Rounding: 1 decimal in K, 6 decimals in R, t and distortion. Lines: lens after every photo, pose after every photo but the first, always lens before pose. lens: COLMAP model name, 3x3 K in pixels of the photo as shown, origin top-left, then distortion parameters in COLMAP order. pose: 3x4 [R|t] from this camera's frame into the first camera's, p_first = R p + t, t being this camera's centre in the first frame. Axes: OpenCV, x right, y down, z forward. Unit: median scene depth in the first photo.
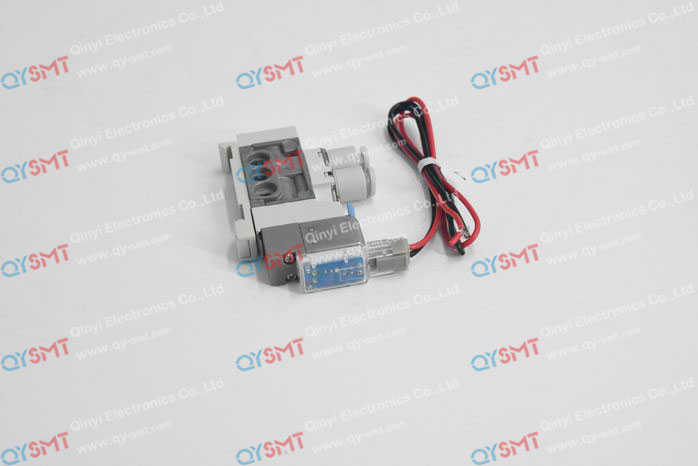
lens RADIAL K [[1178.1, 0, 349.0], [0, 1178.1, 233.0], [0, 0, 1]] dist [0.000878, -0.001733]
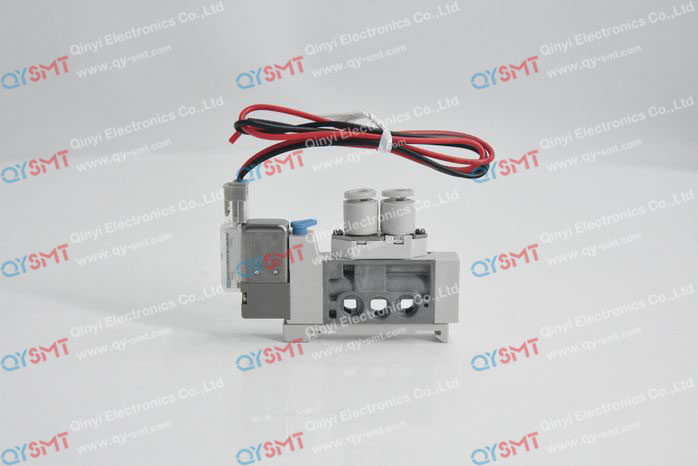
lens RADIAL K [[1178.1, 0, 349.0], [0, 1178.1, 233.0], [0, 0, 1]] dist [0.000786, -0.002068]
pose [[1.000000, 0.000025, 0.000000, 0.000001], [-0.000025, 1.000000, 0.000032, -0.319172], [0.000000, -0.000032, 1.000000, 0.000001]]
